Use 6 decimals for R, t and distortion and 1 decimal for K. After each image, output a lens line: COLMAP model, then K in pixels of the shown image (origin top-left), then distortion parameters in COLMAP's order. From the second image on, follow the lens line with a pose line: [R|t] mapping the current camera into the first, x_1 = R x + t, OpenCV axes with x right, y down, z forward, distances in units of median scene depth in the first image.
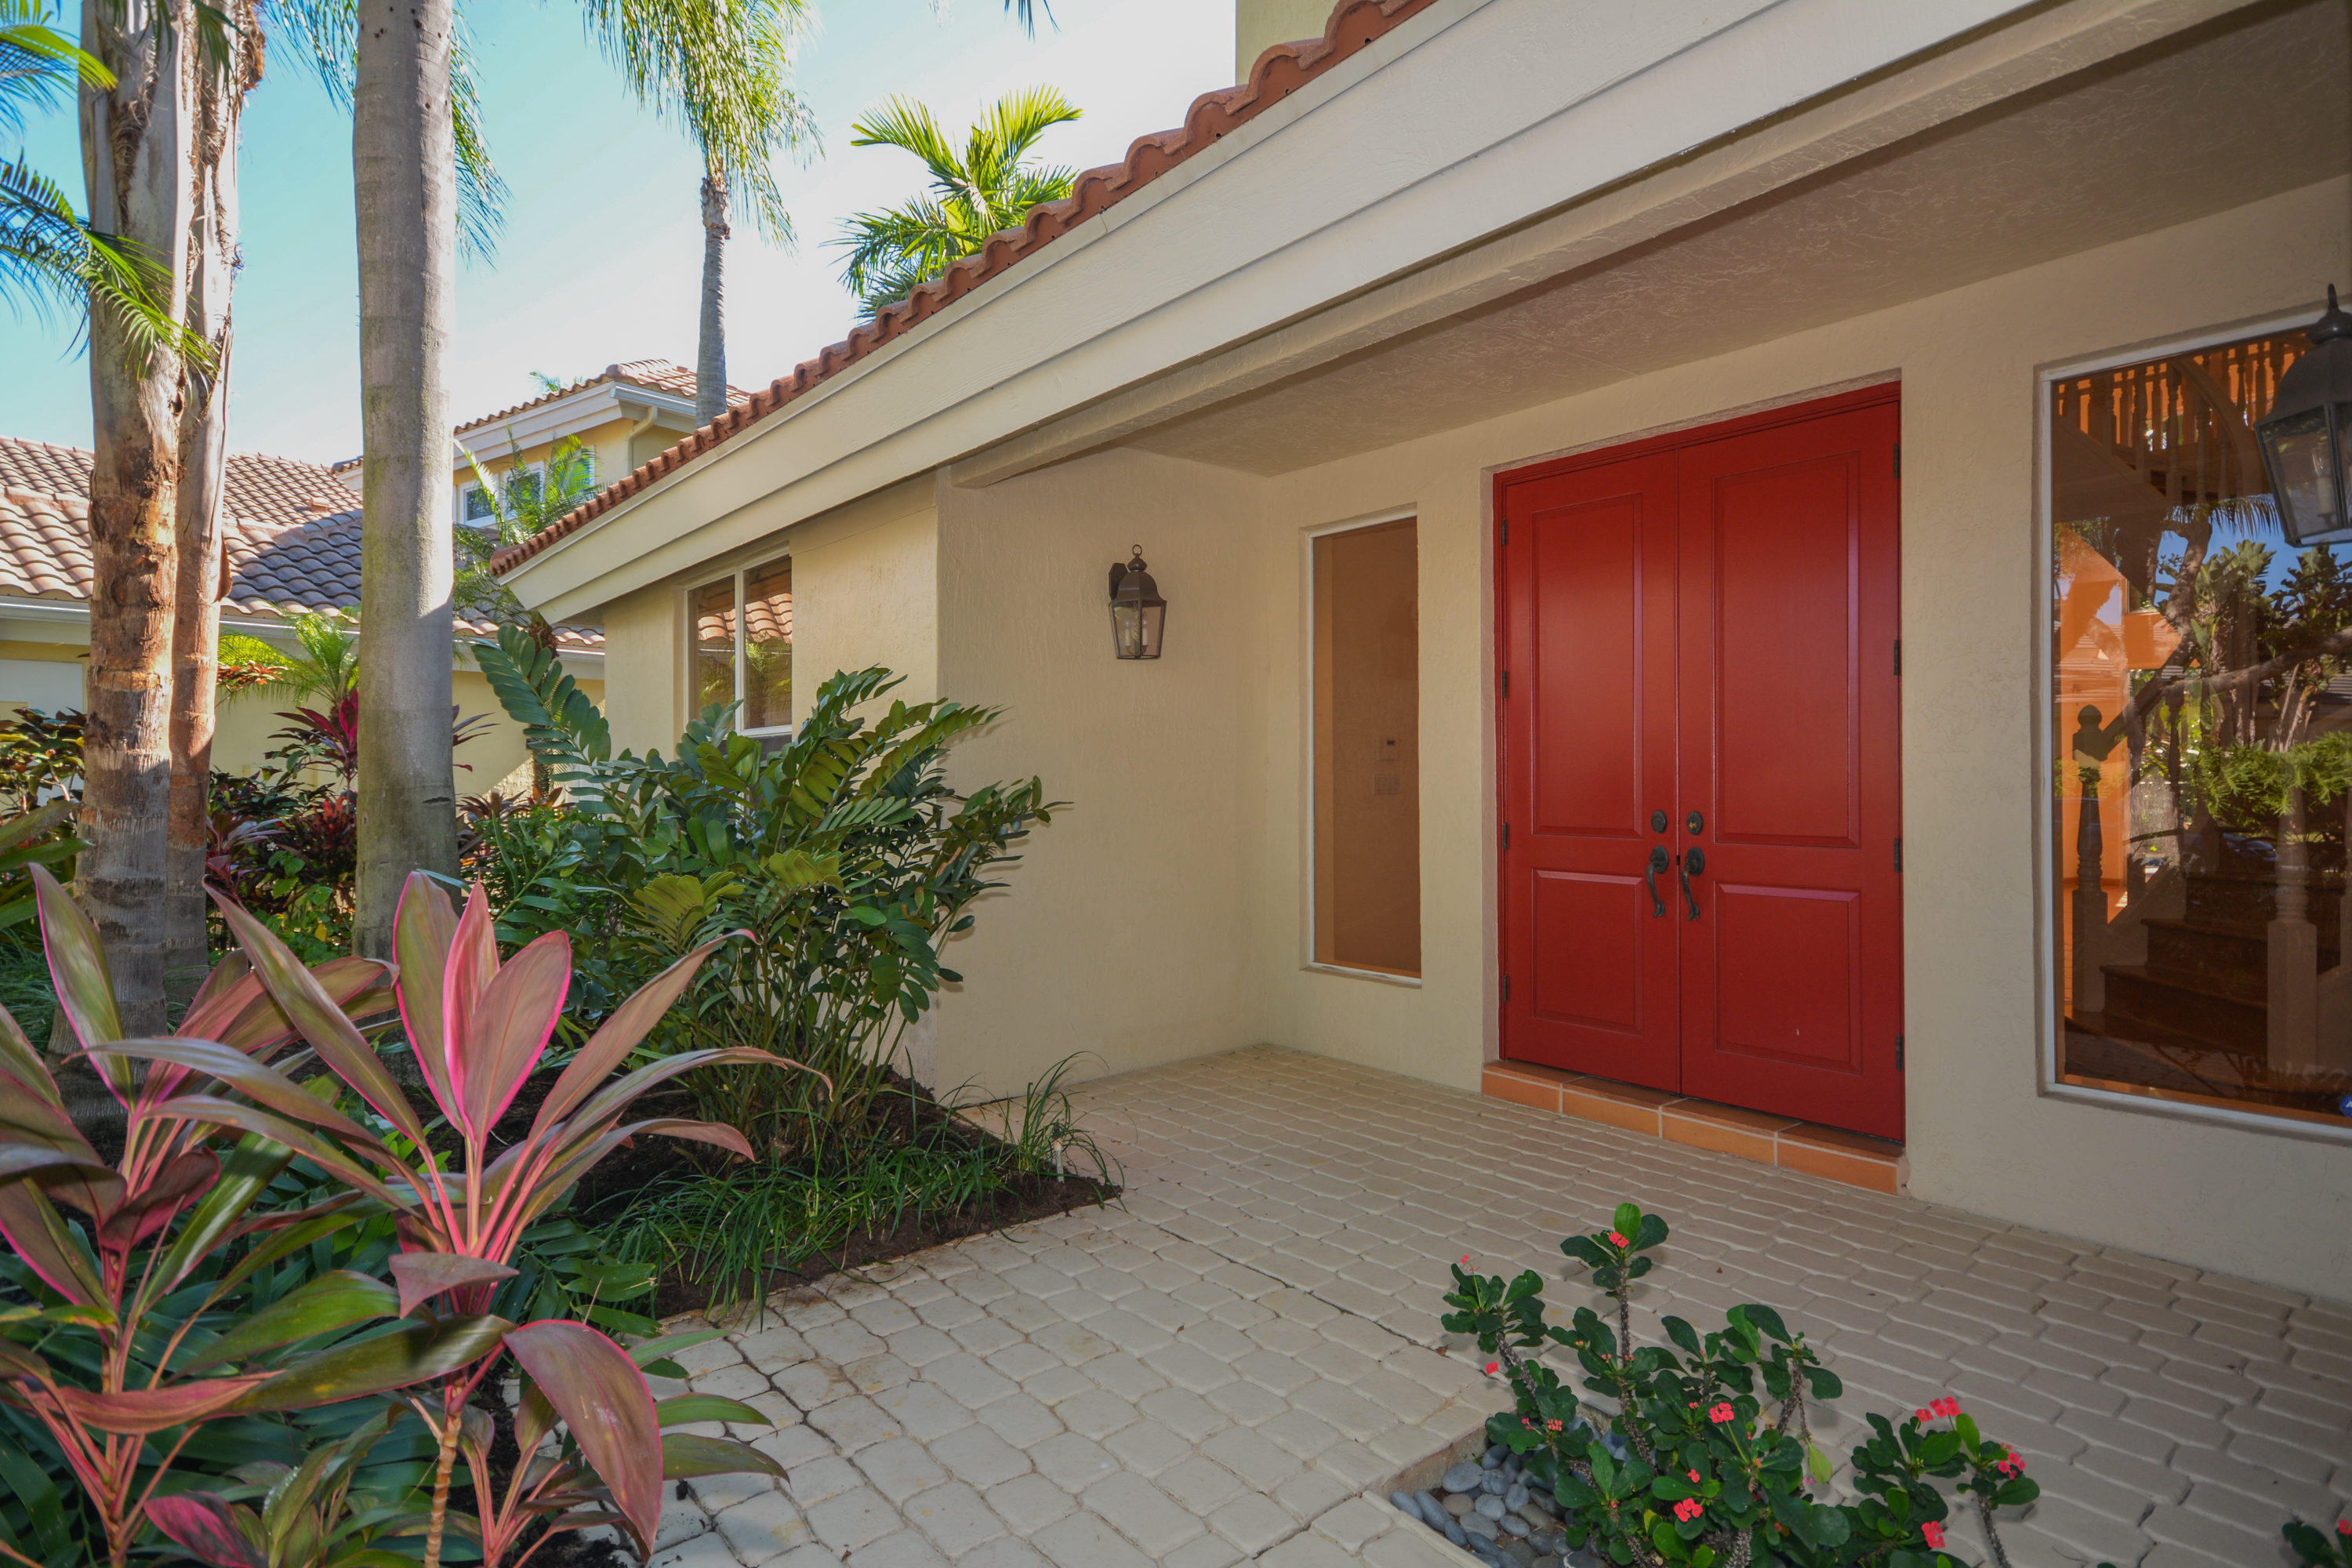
lens RADIAL K [[1105.8, 0, 1189.1], [0, 1105.8, 770.3], [0, 0, 1]] dist [0.006872, 0.000116]
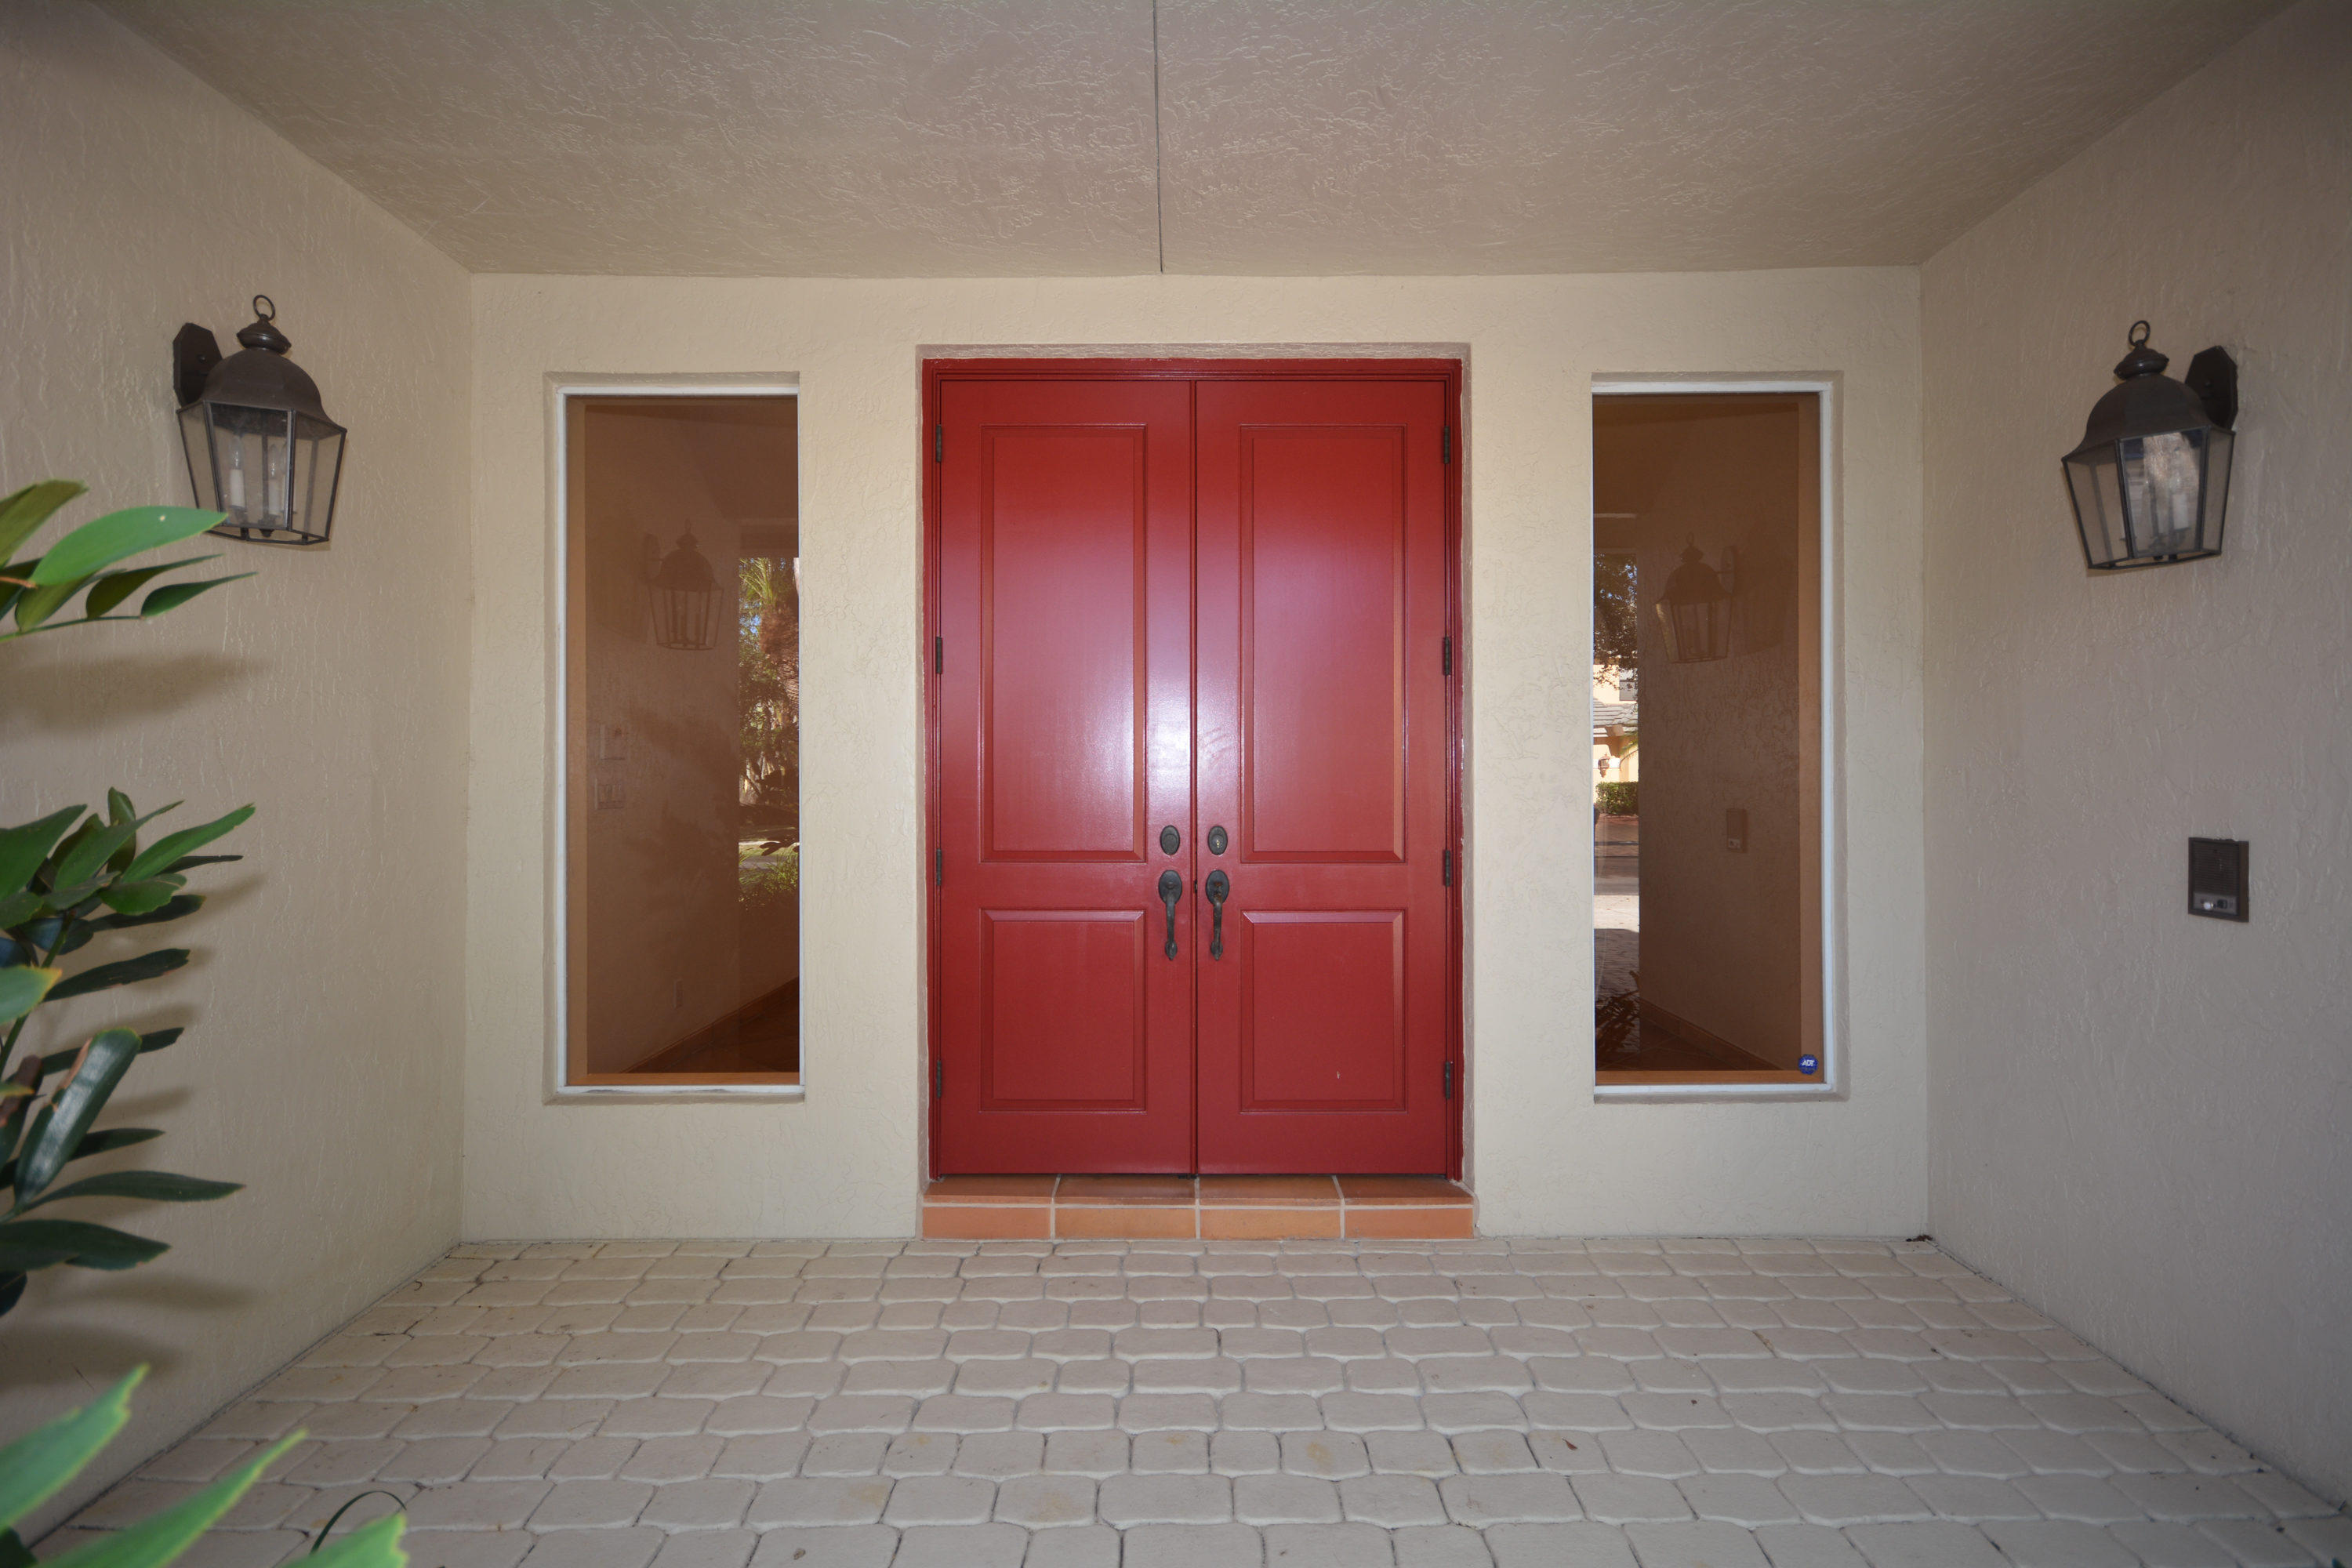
lens RADIAL K [[1105.8, 0, 1189.1], [0, 1105.8, 770.3], [0, 0, 1]] dist [0.006872, 0.000116]
pose [[0.656426, 0.006561, 0.754362, -0.164928], [-0.004412, 0.999978, -0.004859, -0.000352], [-0.754377, -0.000139, 0.656441, 0.443271]]
